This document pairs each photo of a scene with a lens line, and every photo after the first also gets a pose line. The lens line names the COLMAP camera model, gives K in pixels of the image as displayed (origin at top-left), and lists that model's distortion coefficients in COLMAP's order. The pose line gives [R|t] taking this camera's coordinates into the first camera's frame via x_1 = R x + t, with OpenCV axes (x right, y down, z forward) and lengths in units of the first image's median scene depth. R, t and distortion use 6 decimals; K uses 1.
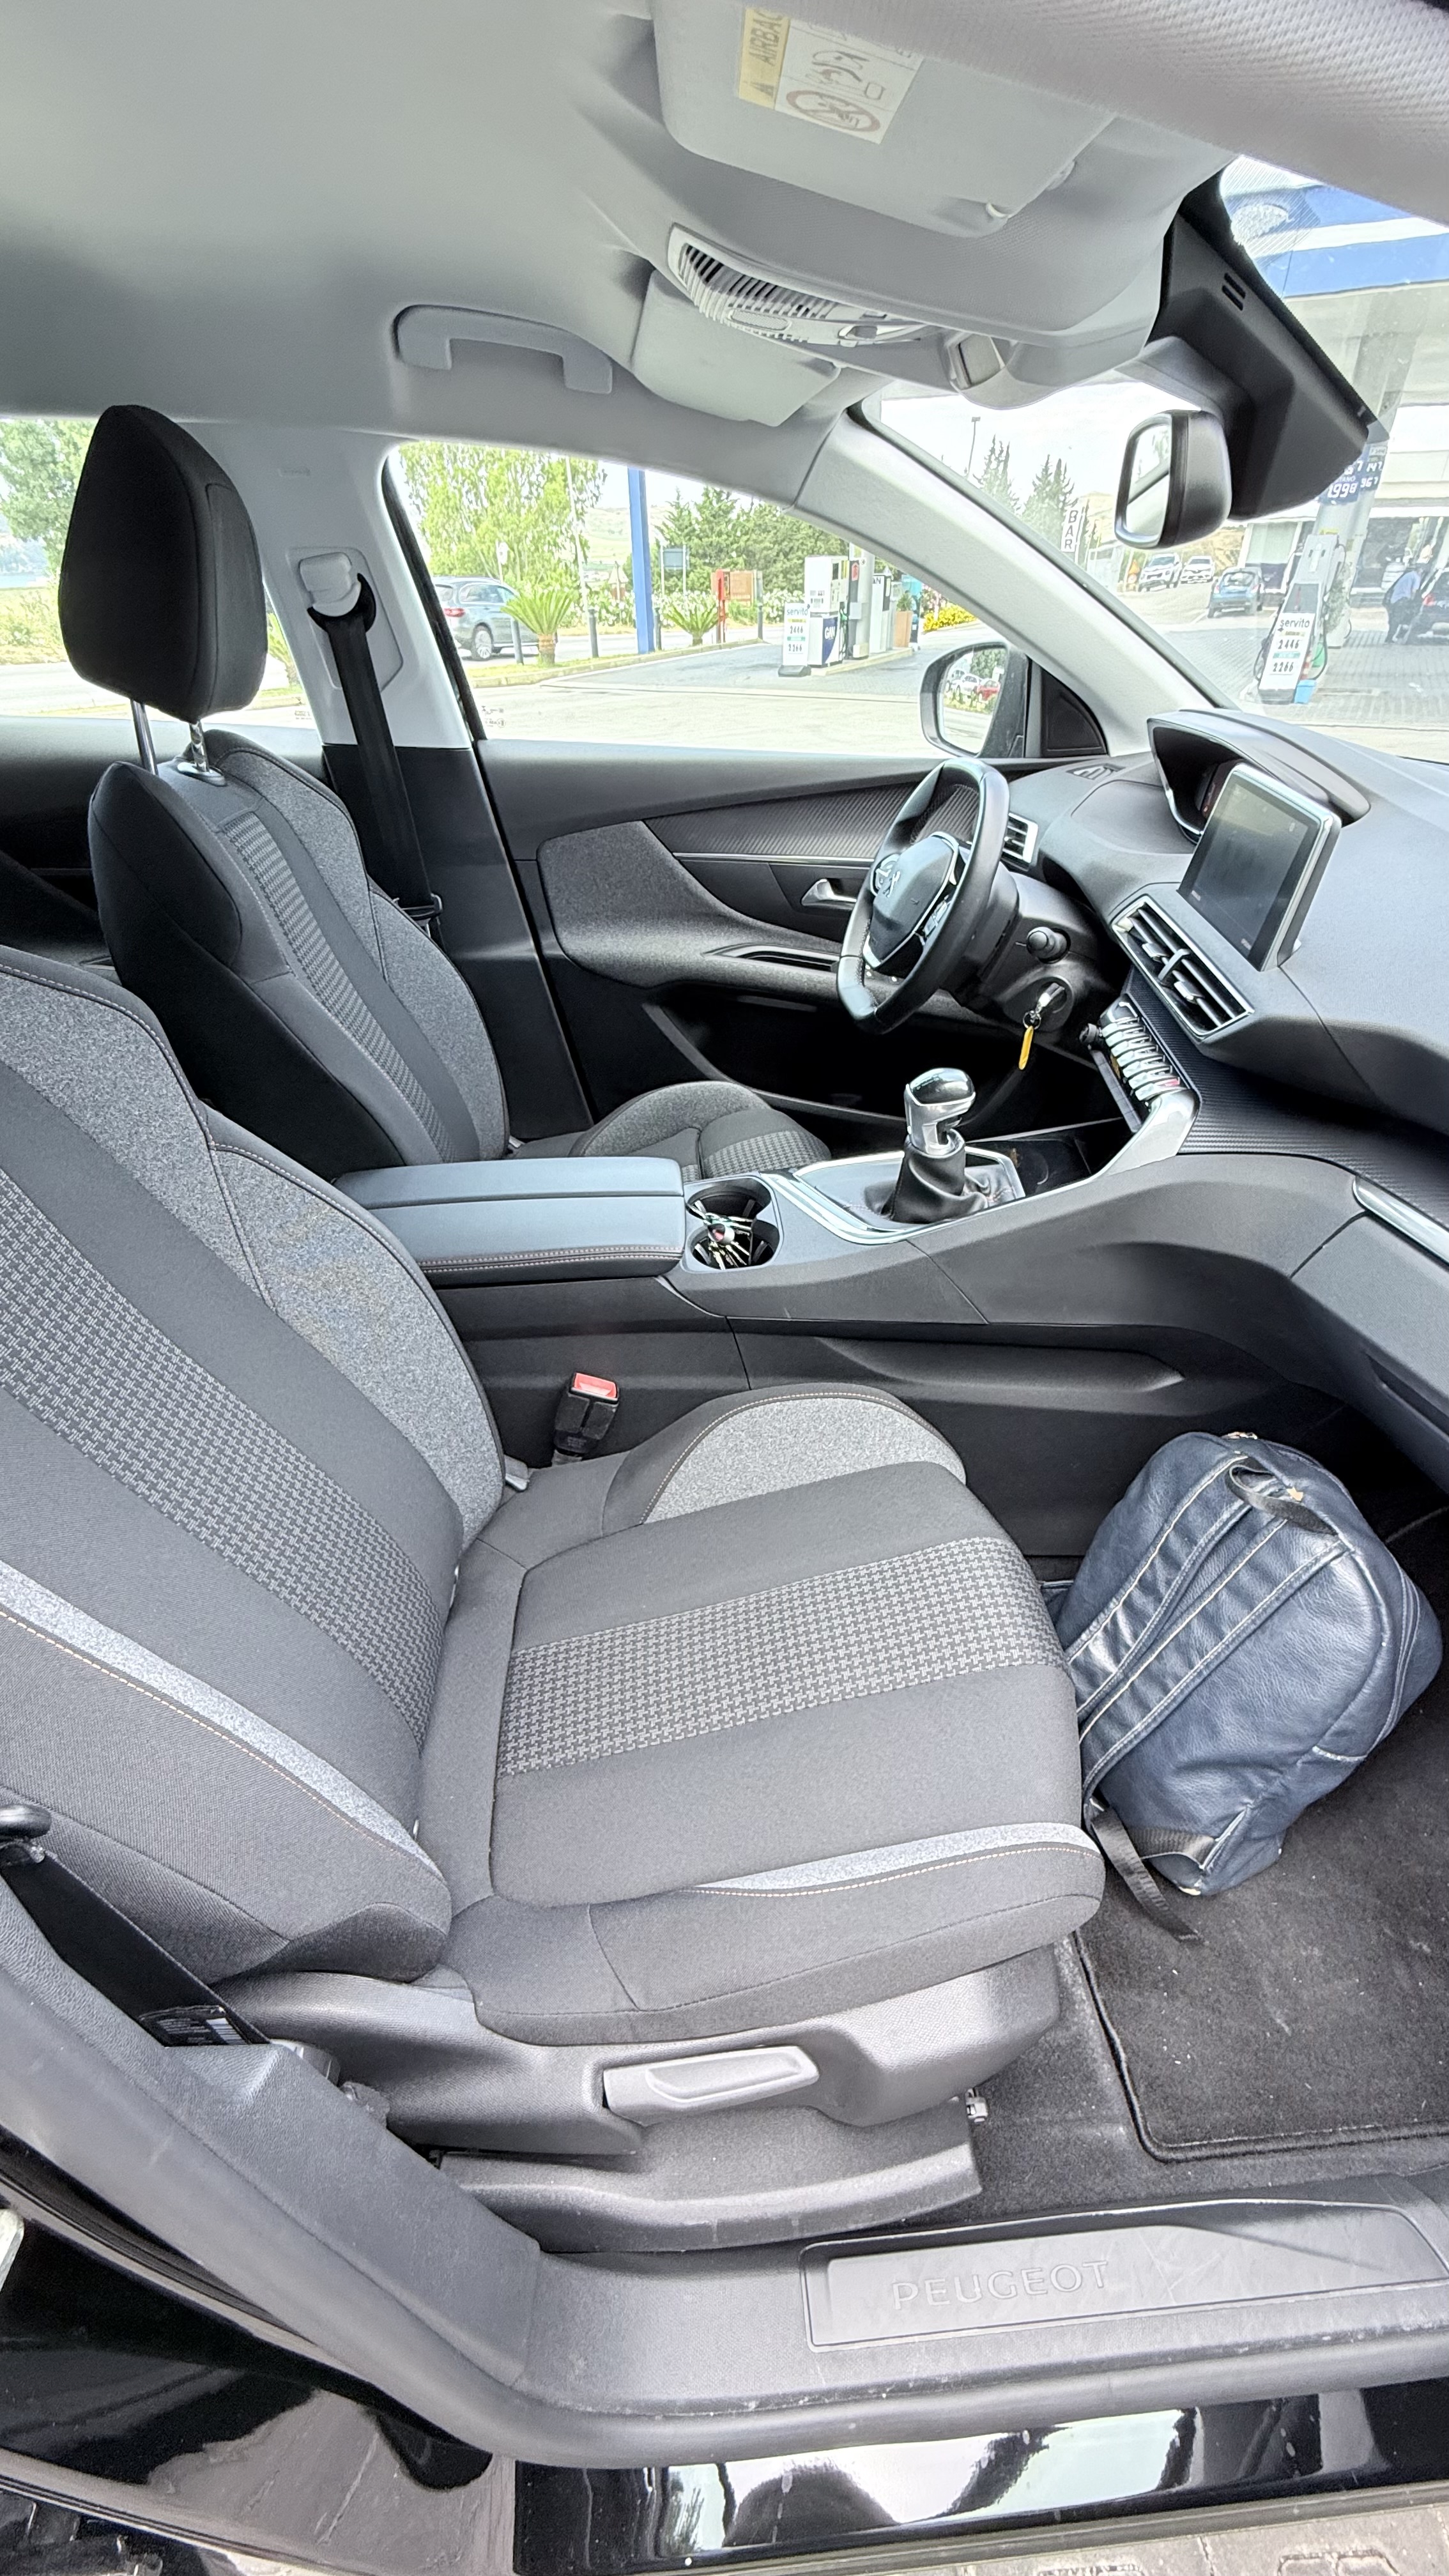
lens RADIAL K [[1028.3, 0, 725.0], [0, 1028.3, 1280.2], [0, 0, 1]] dist [0.000511, 0.000221]
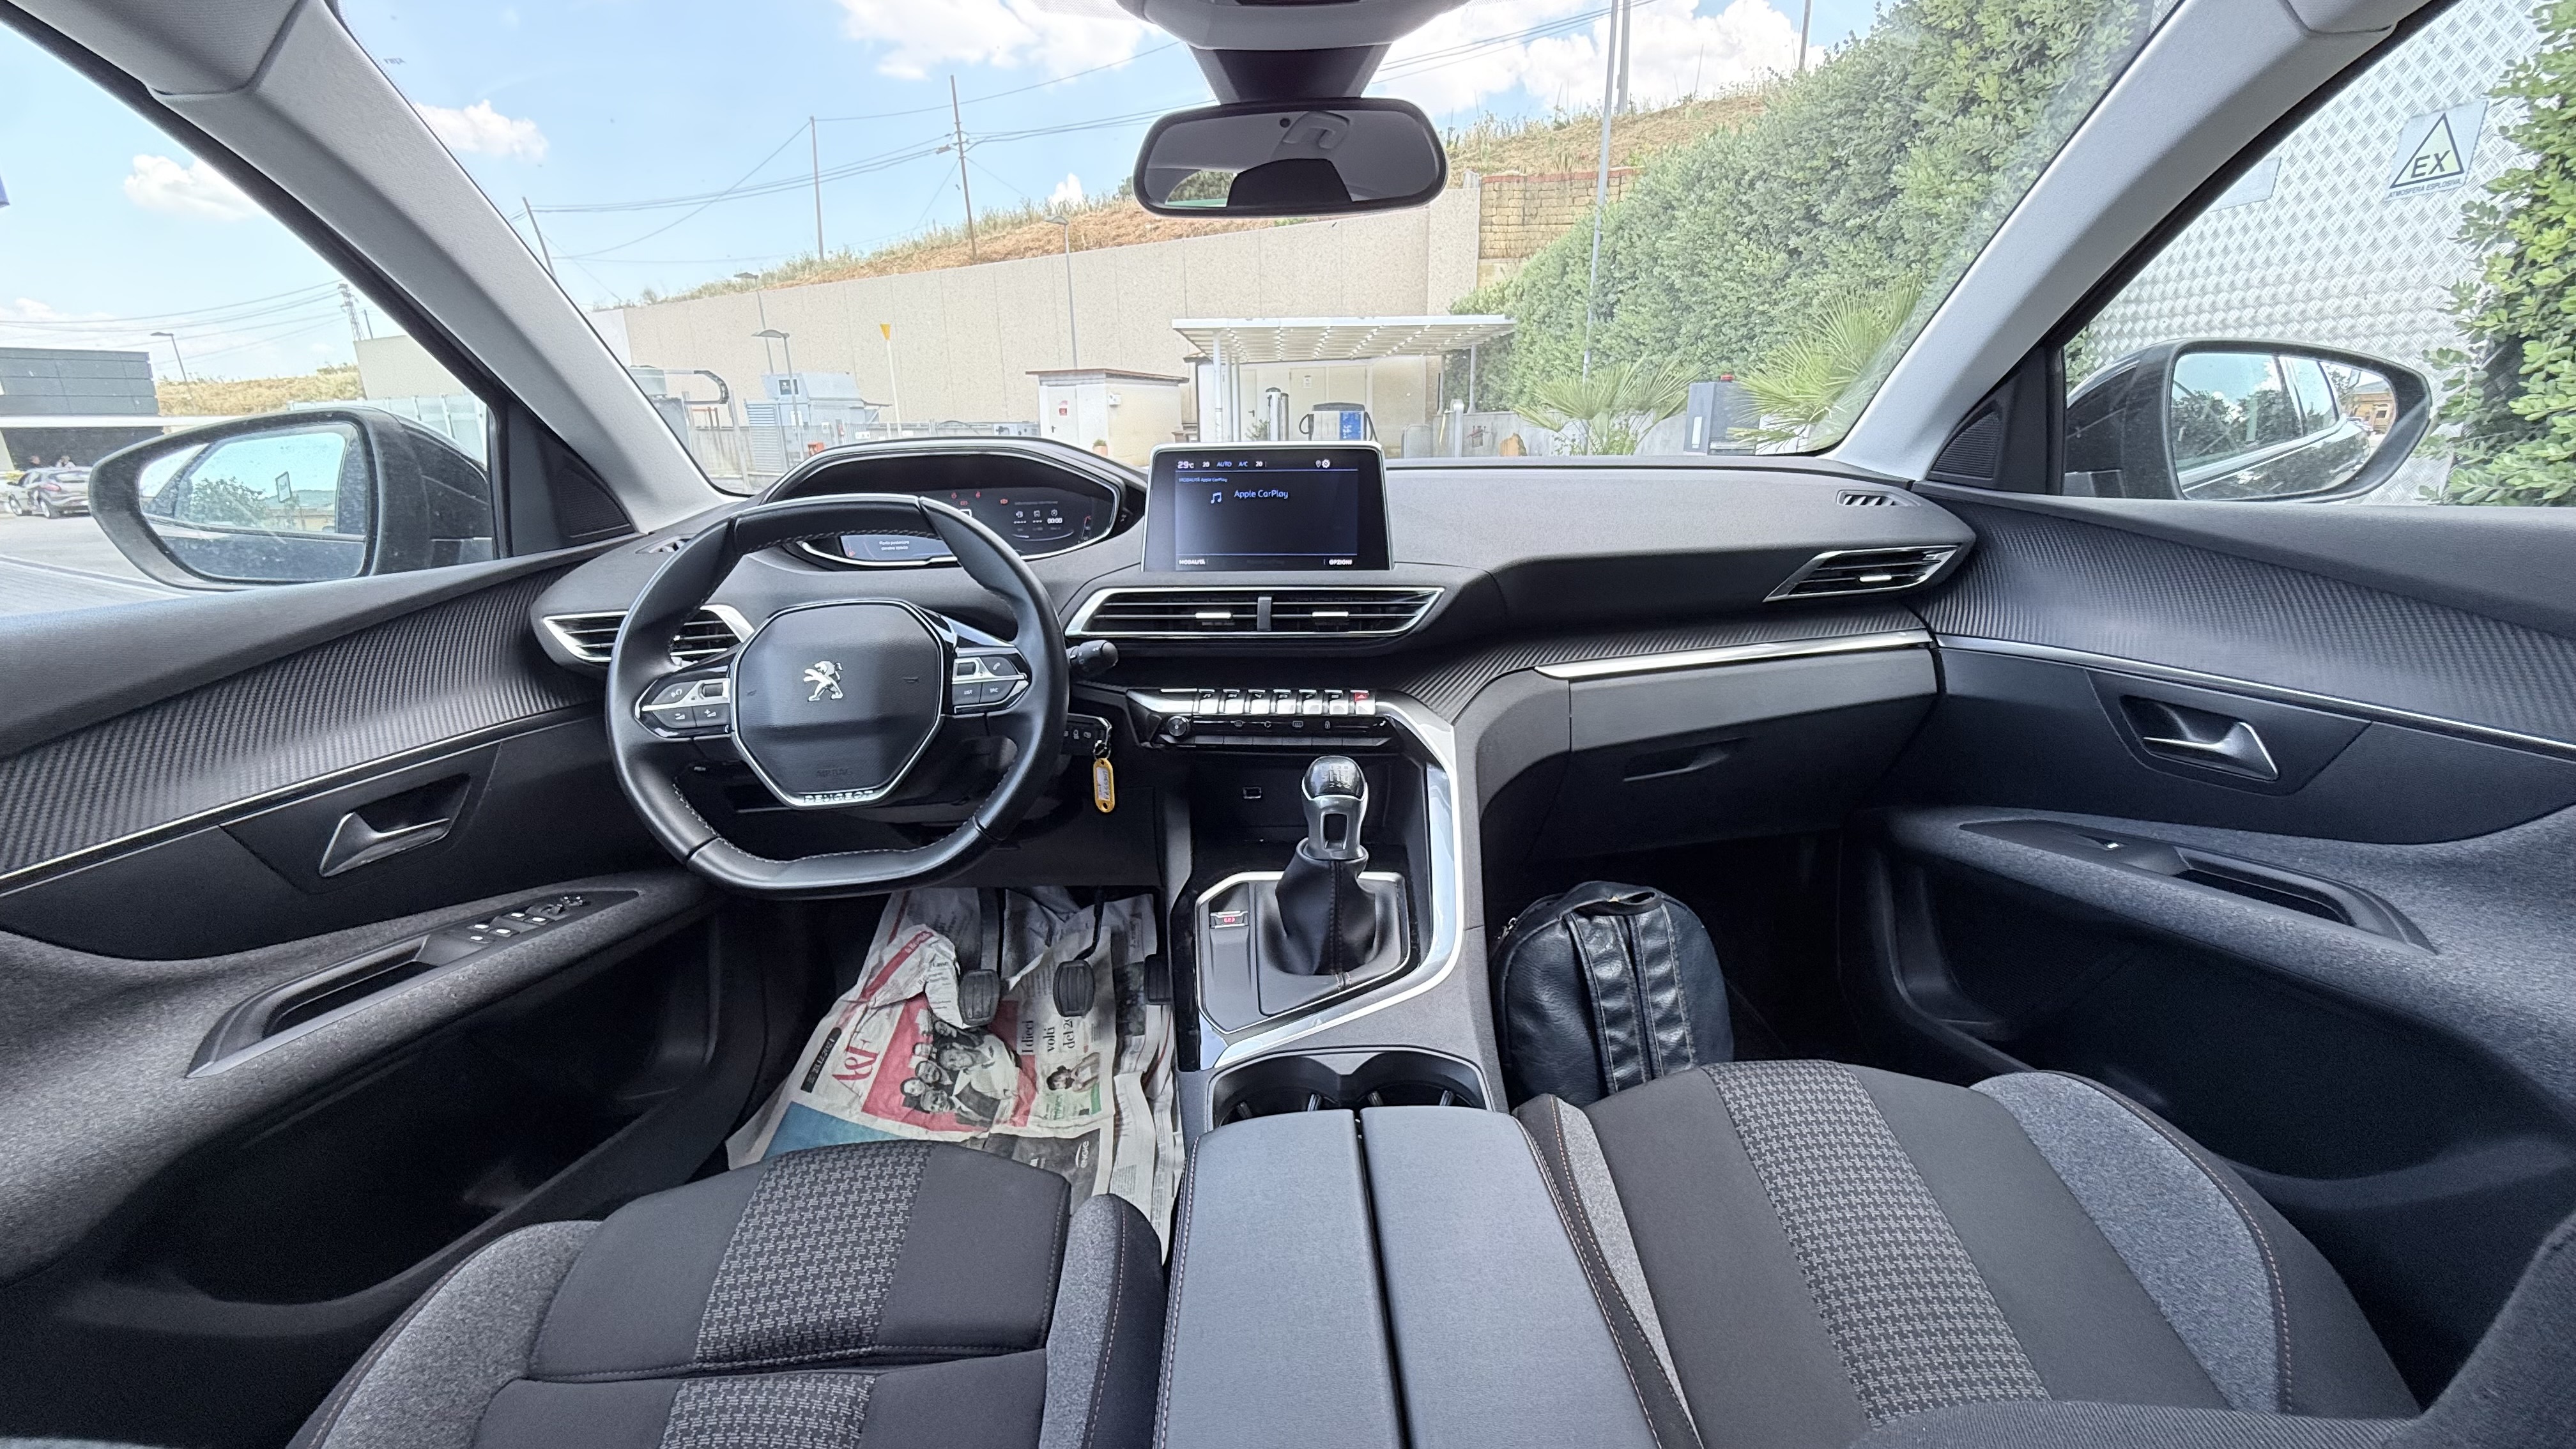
lens RADIAL K [[1028.3, 0, 1288.0], [0, 1028.3, 724.5], [0, 0, 1]] dist [0.000511, 0.000221]
pose [[0.029233, -0.269028, 0.962689, -0.533063], [0.599277, 0.775534, 0.198529, -0.386455], [-0.800008, 0.571113, 0.183894, 0.815822]]
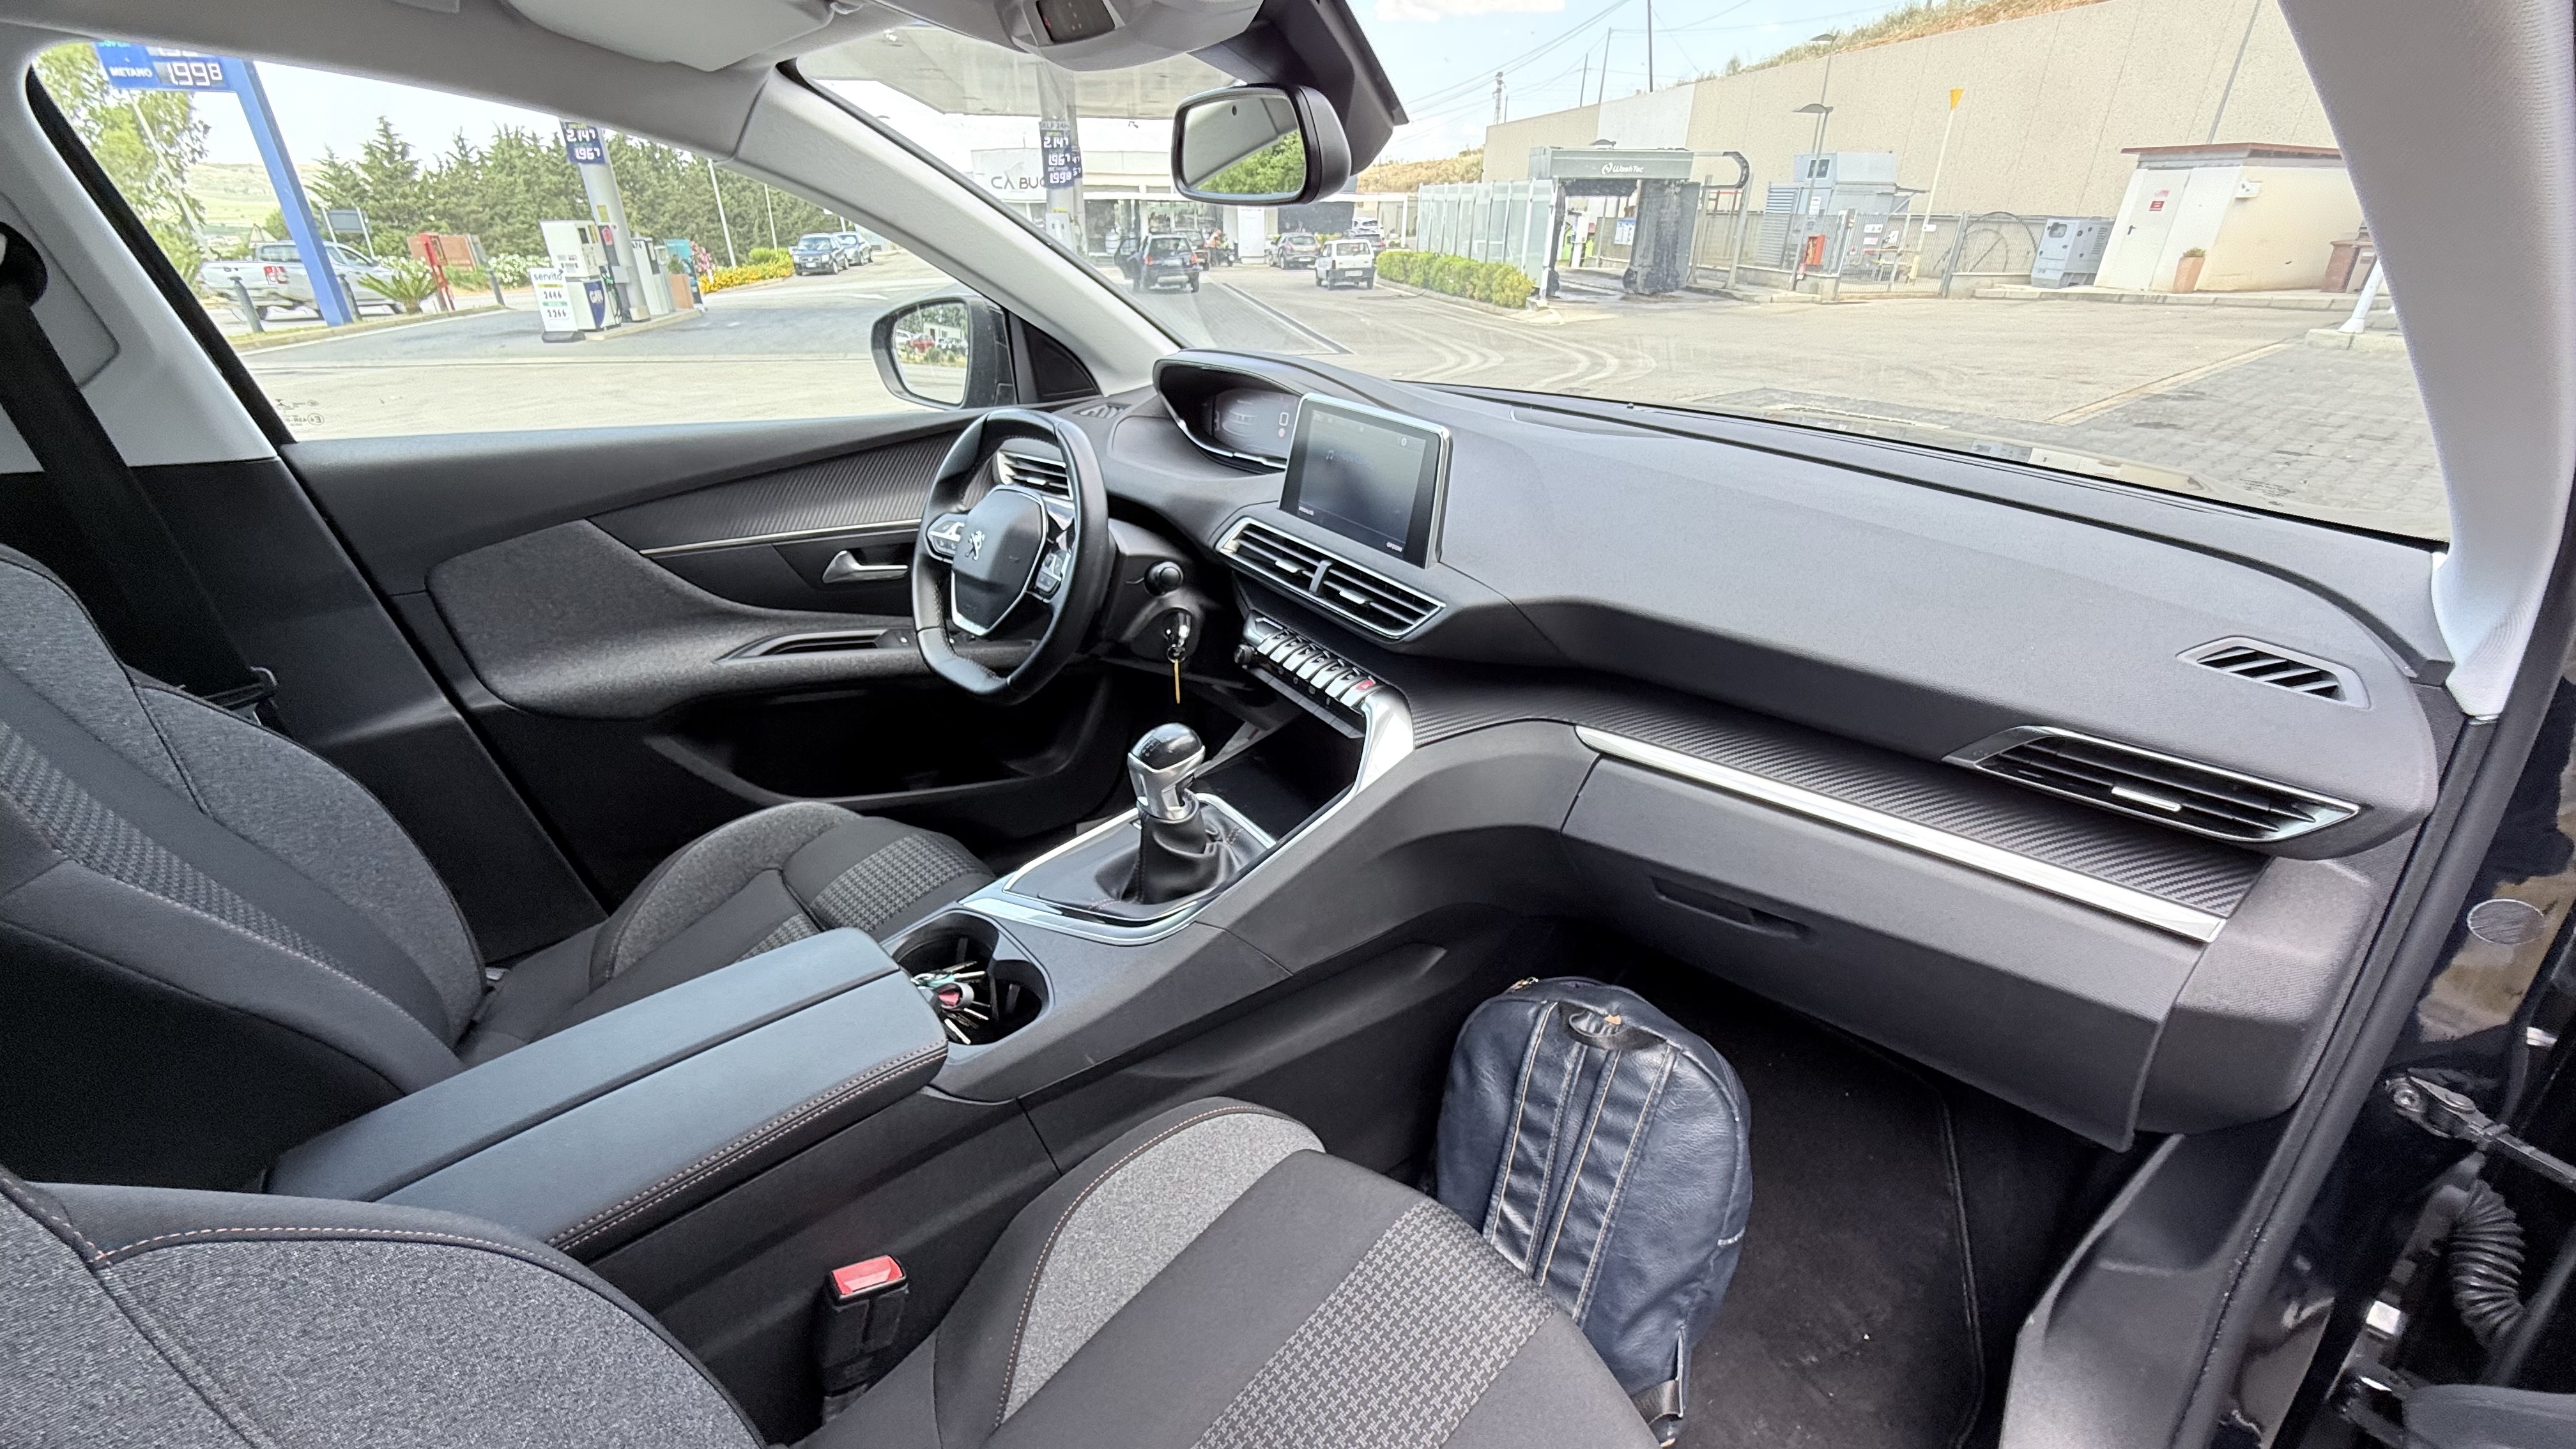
lens RADIAL K [[1028.3, 0, 1288.0], [0, 1028.3, 724.5], [0, 0, 1]] dist [0.000511, 0.000221]
pose [[0.795144, -0.254638, 0.550369, -0.187279], [0.340042, 0.938682, -0.056978, -0.111851], [-0.502113, 0.232454, 0.832975, 0.179758]]
